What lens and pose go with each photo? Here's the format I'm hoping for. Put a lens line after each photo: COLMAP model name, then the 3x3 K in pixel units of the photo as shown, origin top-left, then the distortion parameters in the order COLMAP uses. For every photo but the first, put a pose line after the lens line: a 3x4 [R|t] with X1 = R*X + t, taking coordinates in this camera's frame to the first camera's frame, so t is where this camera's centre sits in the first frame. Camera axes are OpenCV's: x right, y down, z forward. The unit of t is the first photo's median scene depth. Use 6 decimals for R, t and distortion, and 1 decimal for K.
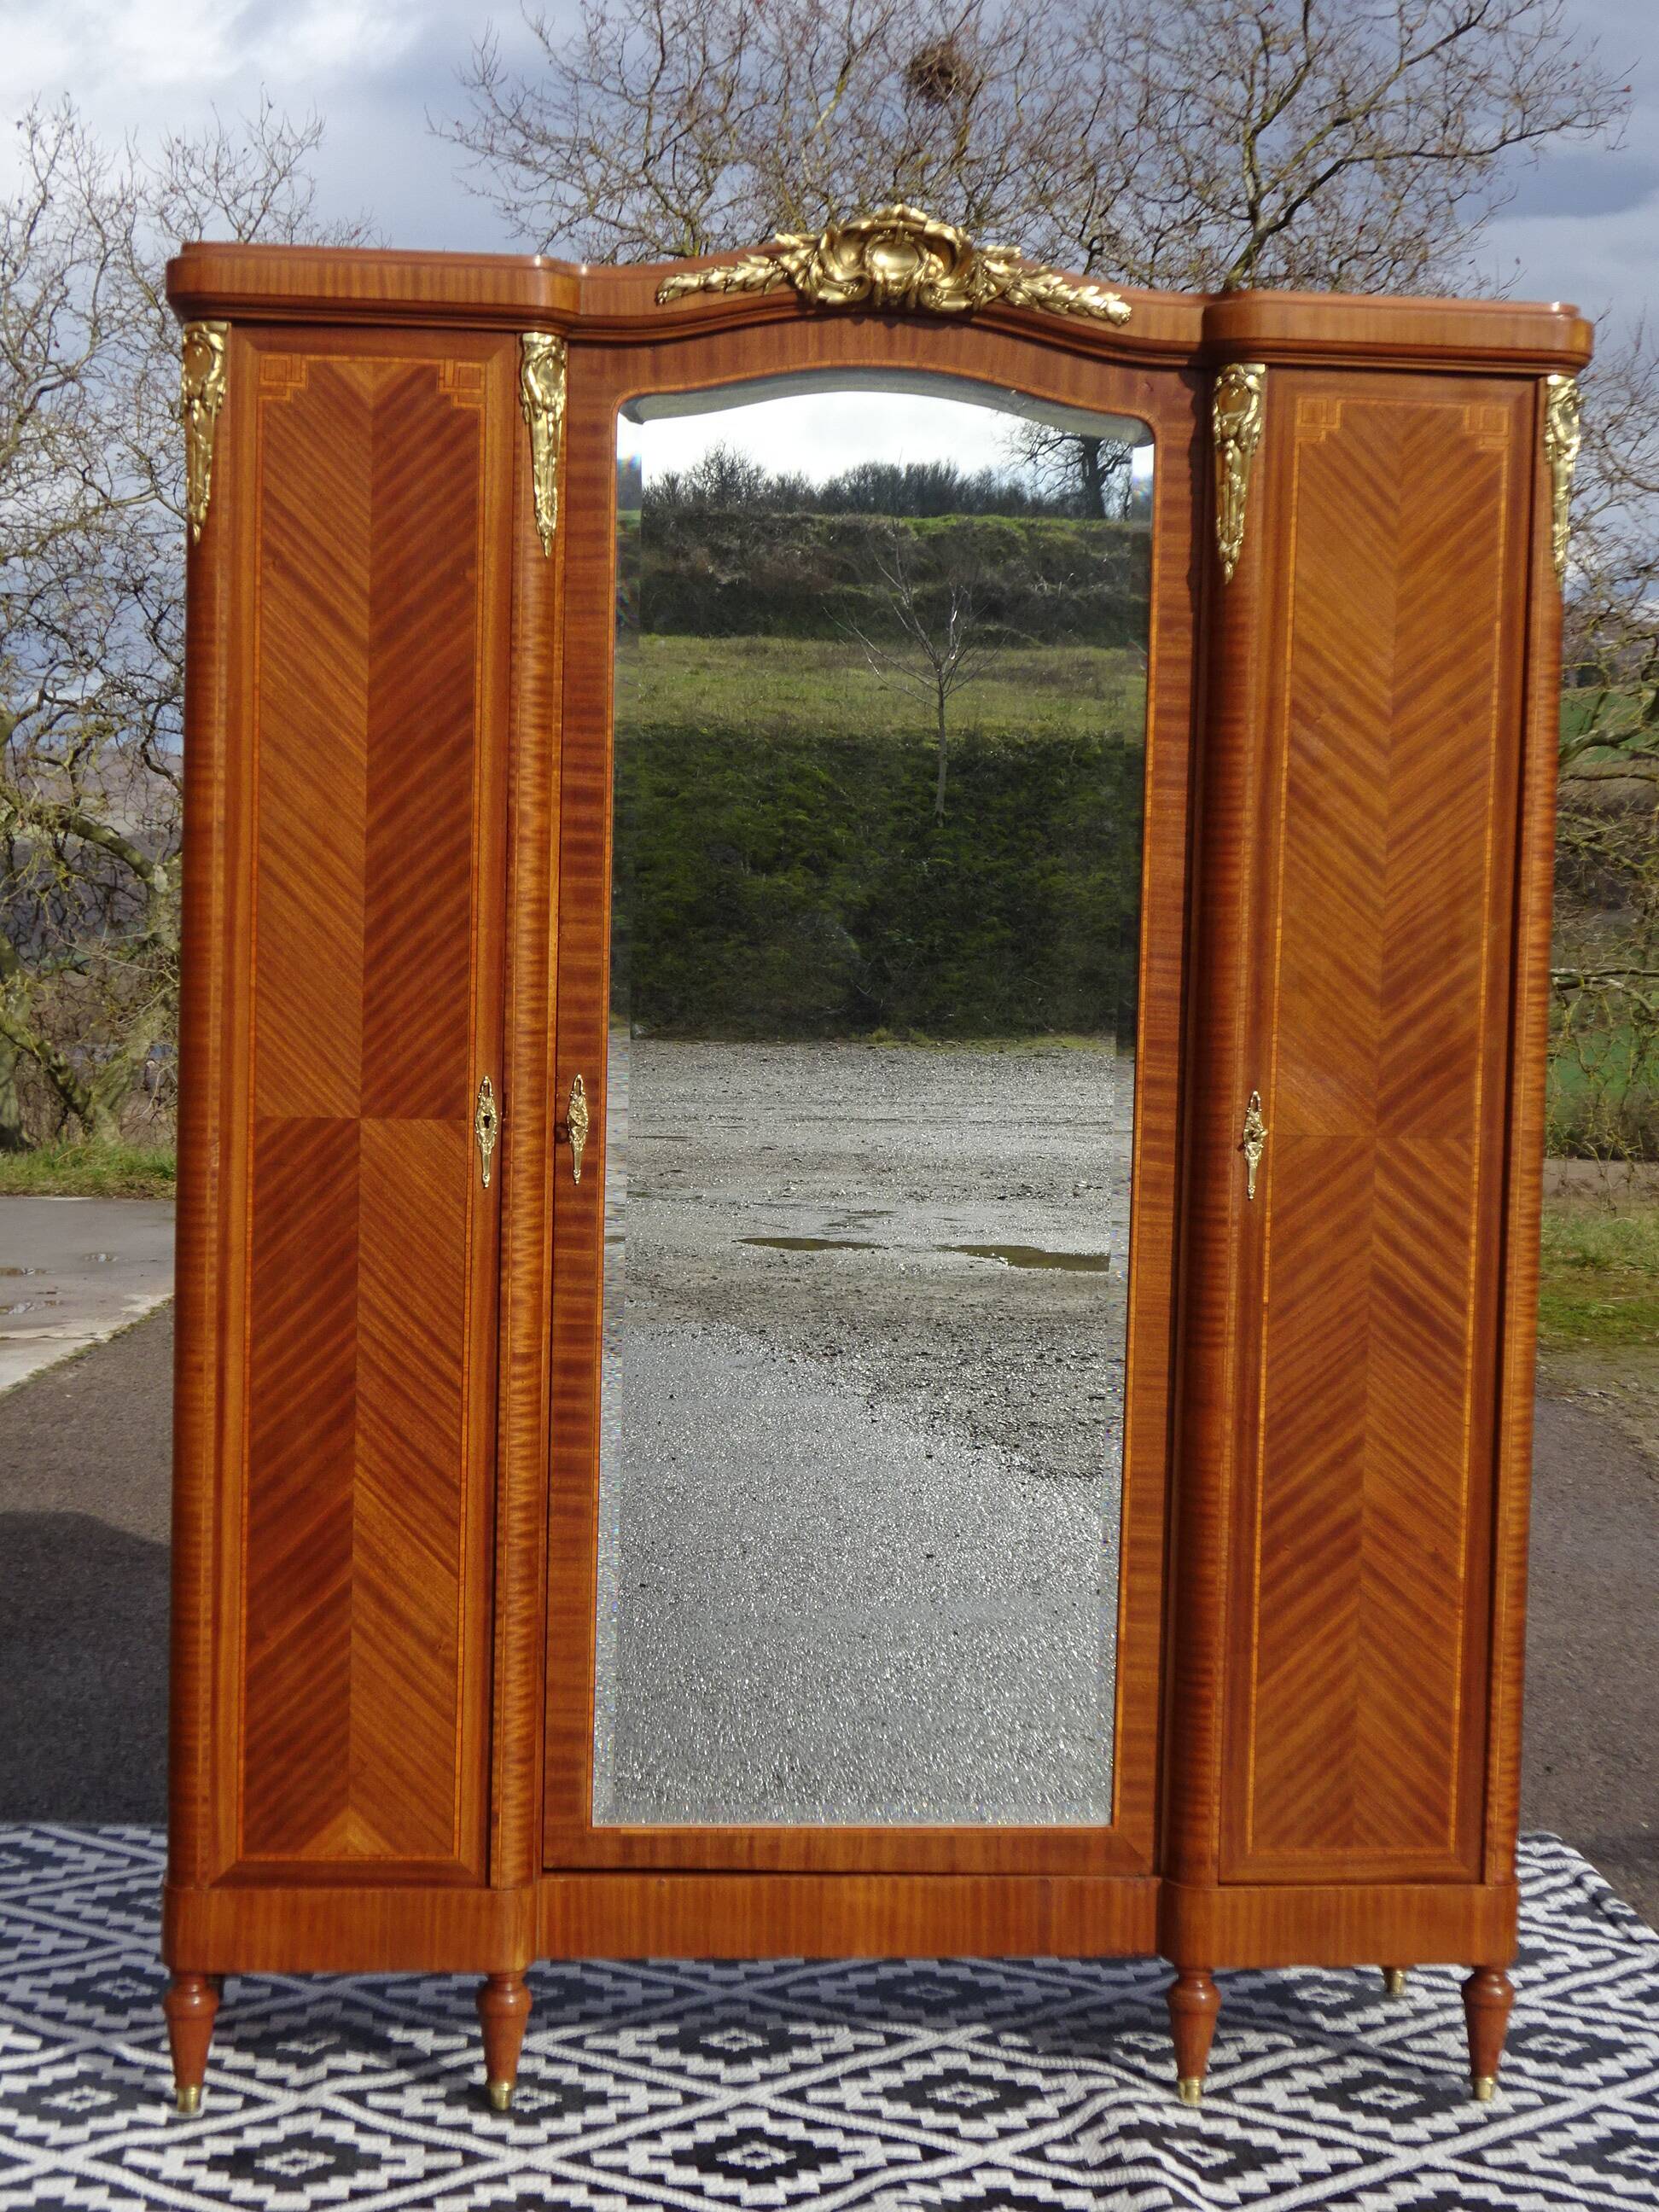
lens RADIAL K [[3503.1, 0, 854.8], [0, 3503.1, 1110.0], [0, 0, 1]] dist [0.030287, 0.000000]
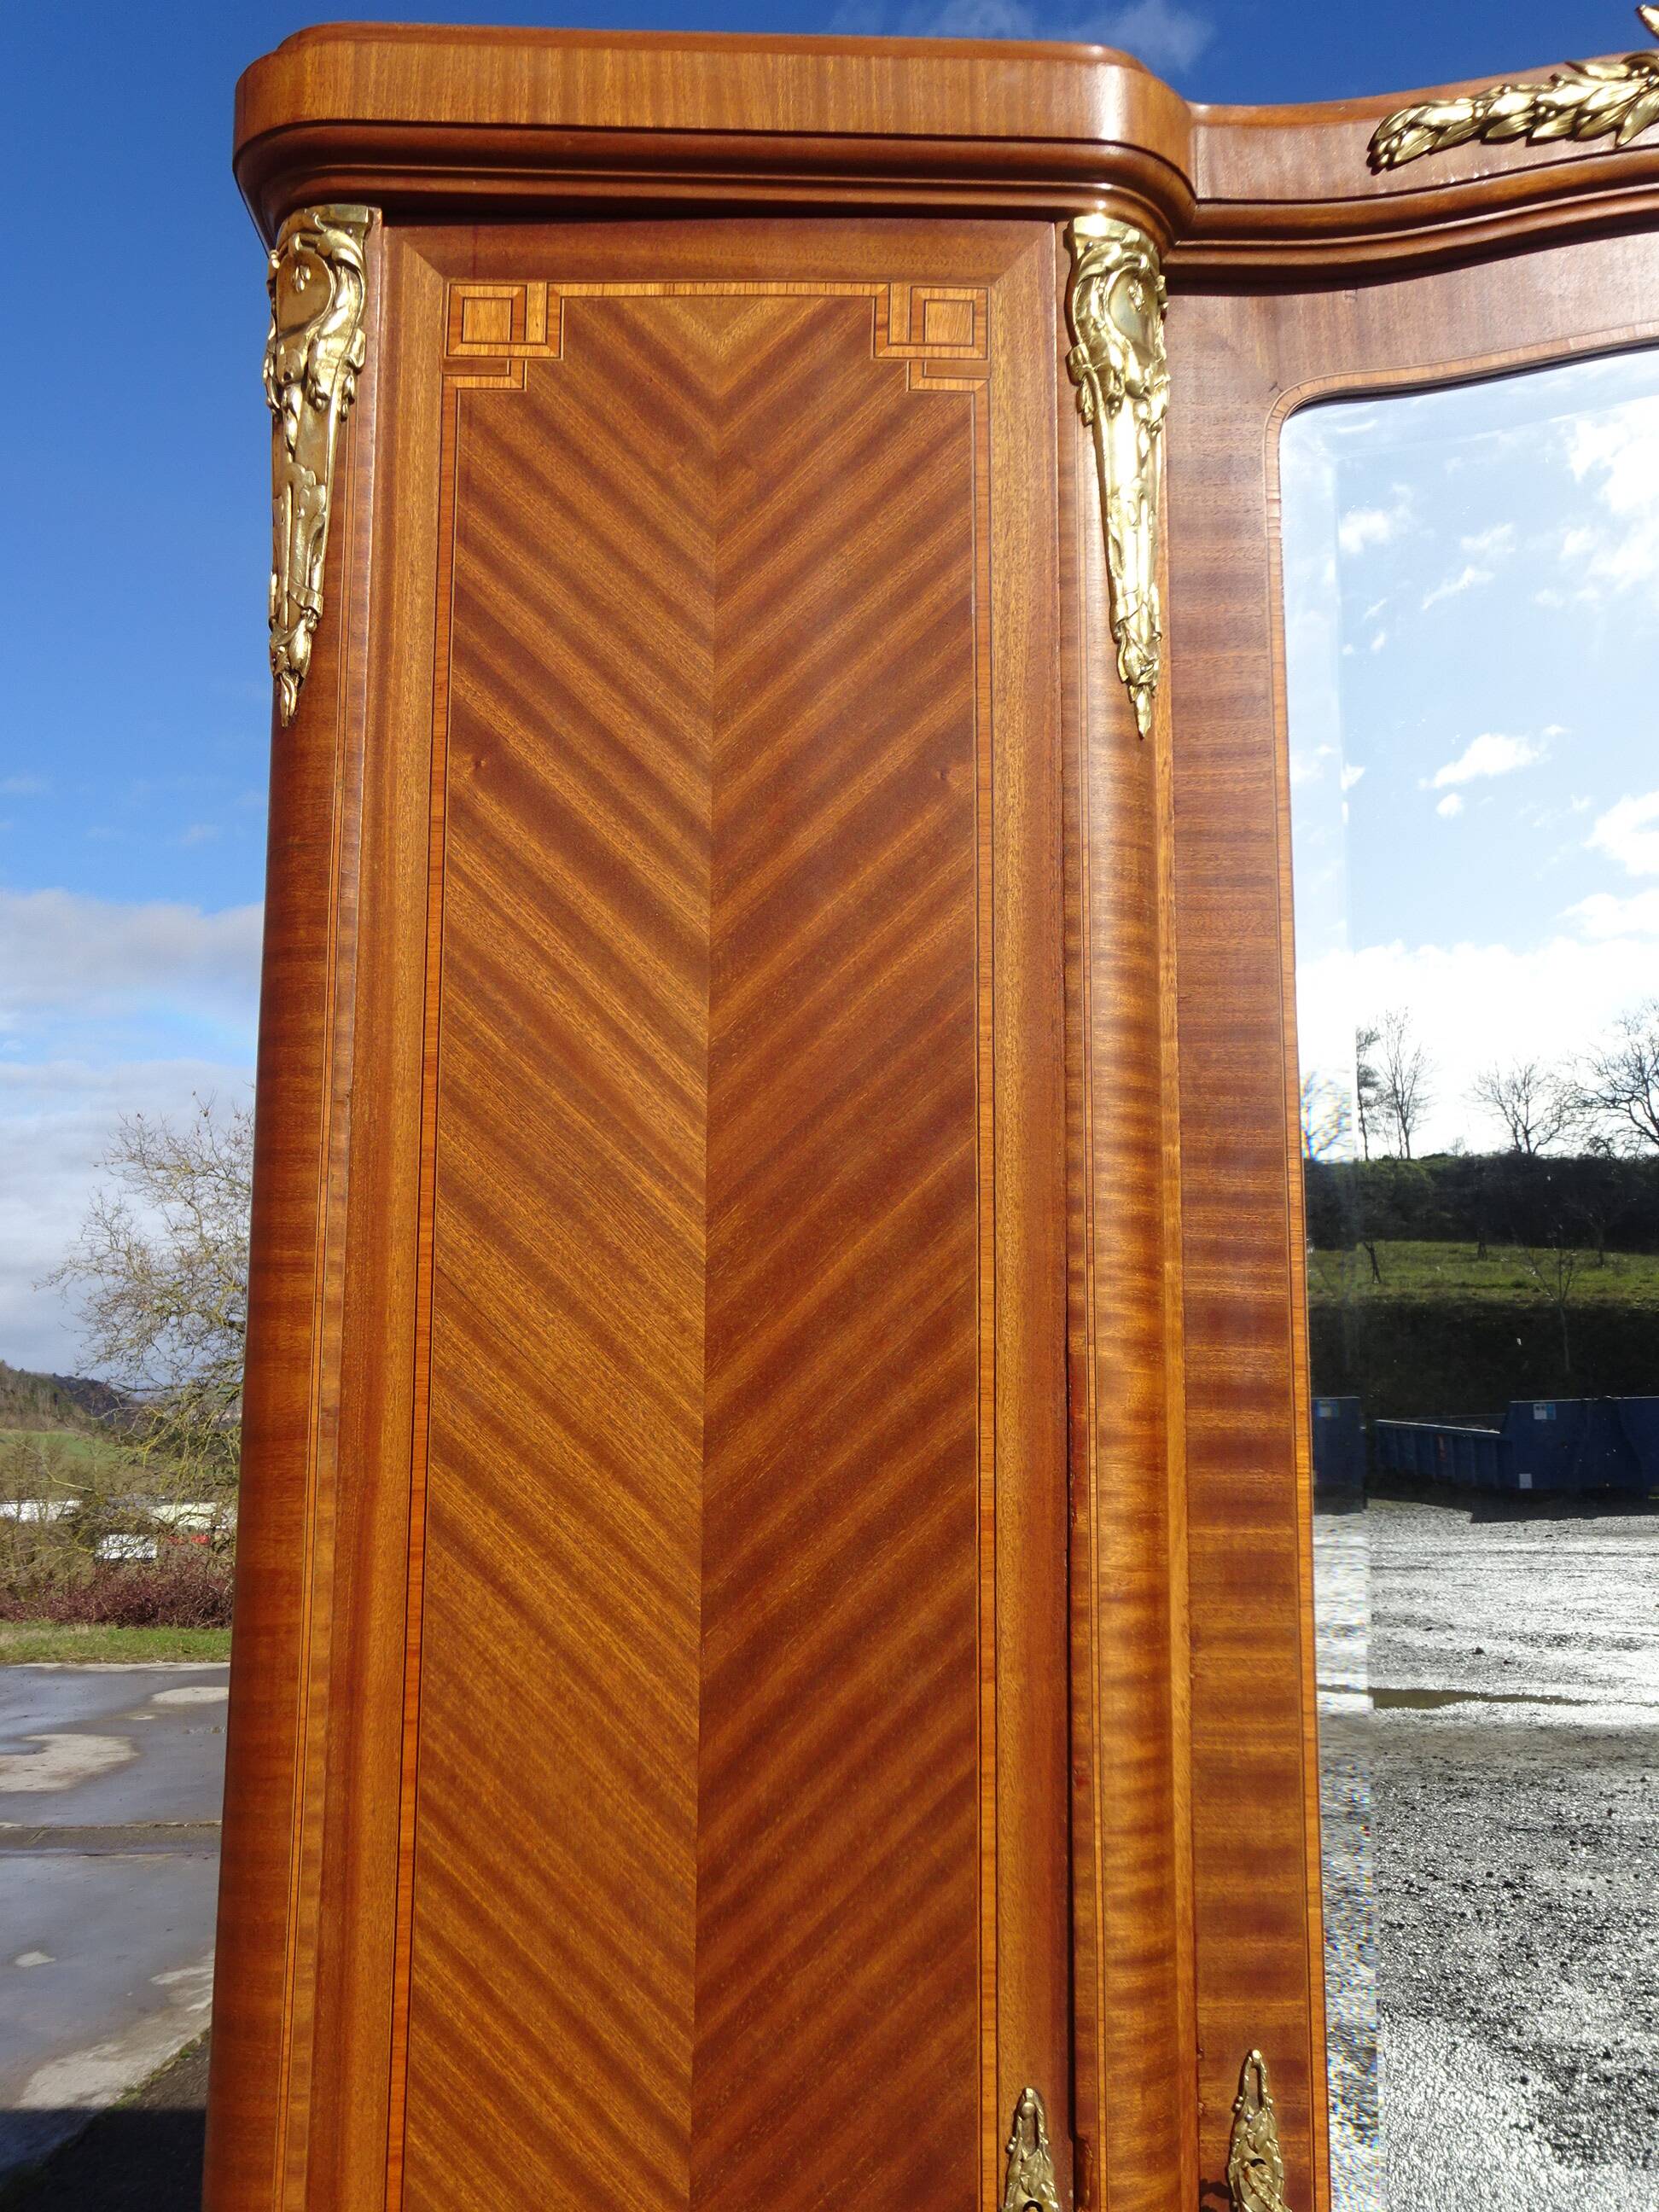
lens RADIAL K [[2081.8, 0, 819.2], [0, 2081.8, 1112.6], [0, 0, 1]] dist [0.004979, 0.000000]
pose [[0.996493, -0.030008, -0.078114, -0.104286], [0.013969, 0.980045, -0.198282, -0.065388], [0.082505, 0.196495, 0.977027, 0.745443]]
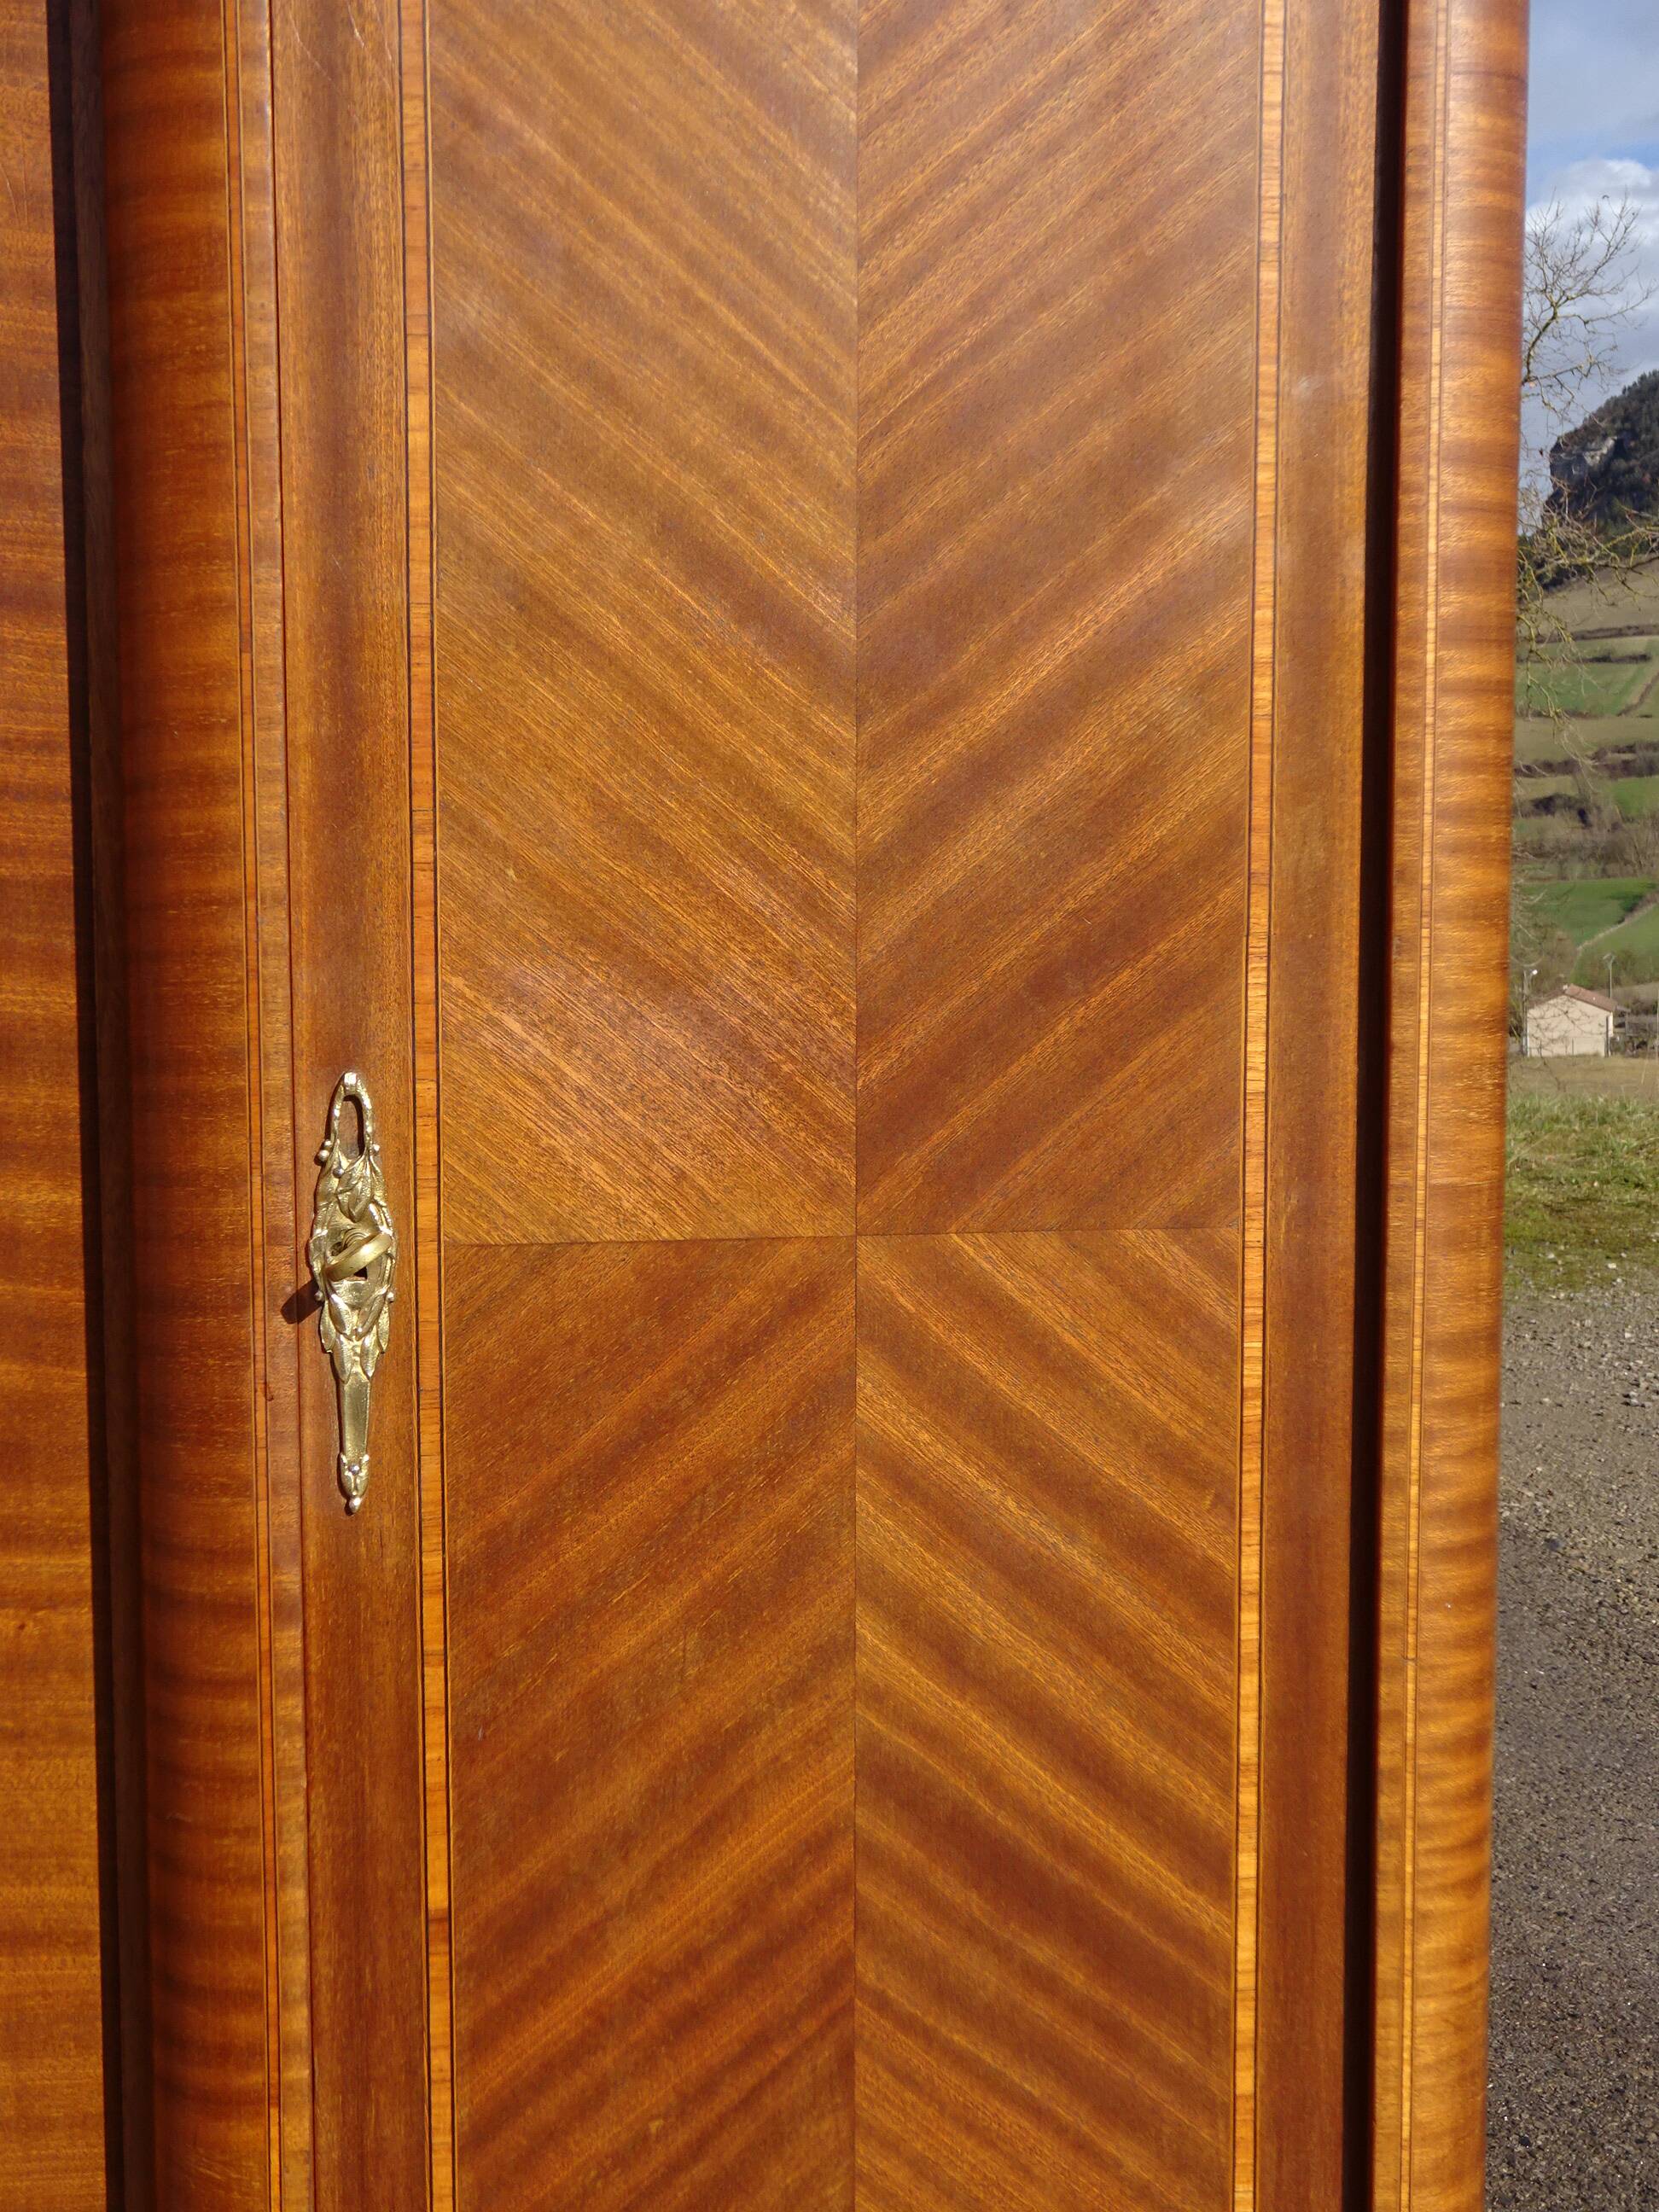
lens RADIAL K [[2636.9, 0, 845.9], [0, 2636.9, 1112.5], [0, 0, 1]] dist [0.020734, 0.000000]
pose [[0.998679, -0.032906, 0.039464, 0.141352], [0.031340, 0.998721, 0.039672, -0.008754], [-0.040719, -0.038383, 0.998433, 0.815426]]
